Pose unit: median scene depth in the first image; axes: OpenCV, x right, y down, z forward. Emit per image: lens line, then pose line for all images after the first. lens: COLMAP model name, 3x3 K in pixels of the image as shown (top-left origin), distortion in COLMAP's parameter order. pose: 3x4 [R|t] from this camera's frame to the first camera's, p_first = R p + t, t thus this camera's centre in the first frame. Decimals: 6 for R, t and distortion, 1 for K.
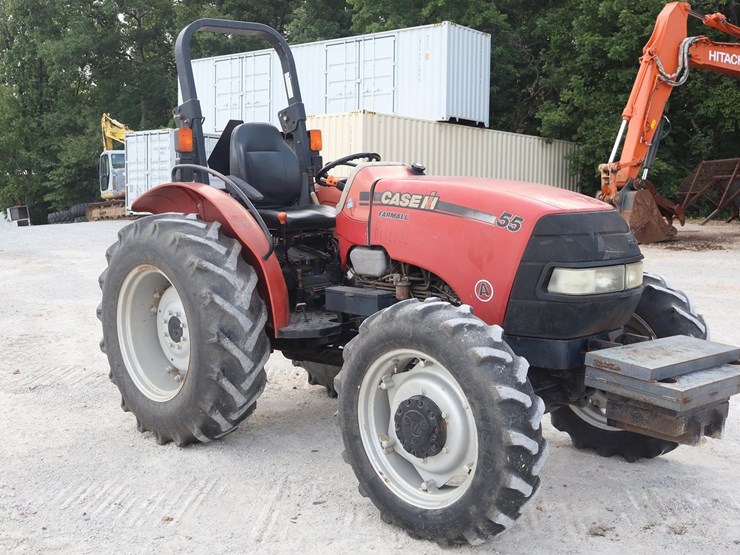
lens RADIAL K [[916.0, 0, 370.0], [0, 916.0, 277.5], [0, 0, 1]] dist [0.014758, 0.004528]
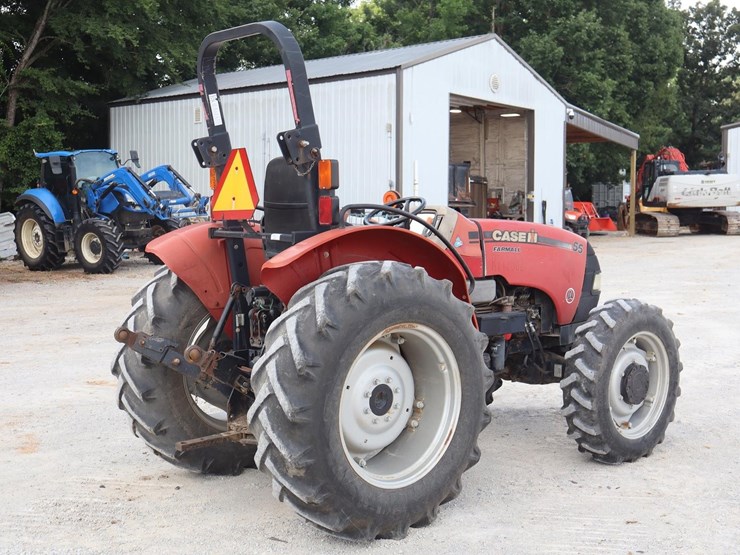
lens RADIAL K [[916.0, 0, 370.0], [0, 916.0, 277.5], [0, 0, 1]] dist [0.014758, 0.004528]
pose [[0.058965, -0.059995, 0.996456, -1.177283], [0.116196, 0.991820, 0.052840, -0.112631], [-0.991474, 0.112669, 0.065454, 1.065241]]
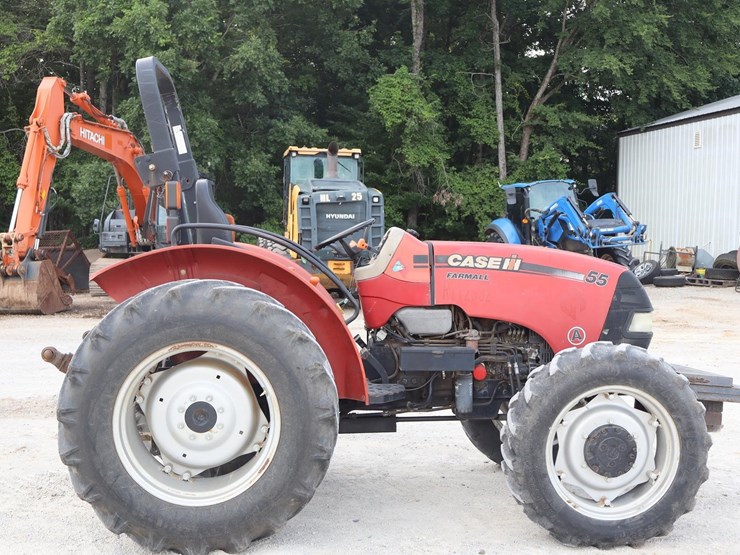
lens RADIAL K [[916.0, 0, 370.0], [0, 916.0, 277.5], [0, 0, 1]] dist [0.014758, 0.004528]
pose [[0.649470, -0.014424, 0.760251, -0.850791], [0.074347, 0.996234, -0.044612, -0.025095], [-0.756744, 0.085497, 0.648096, 0.363813]]
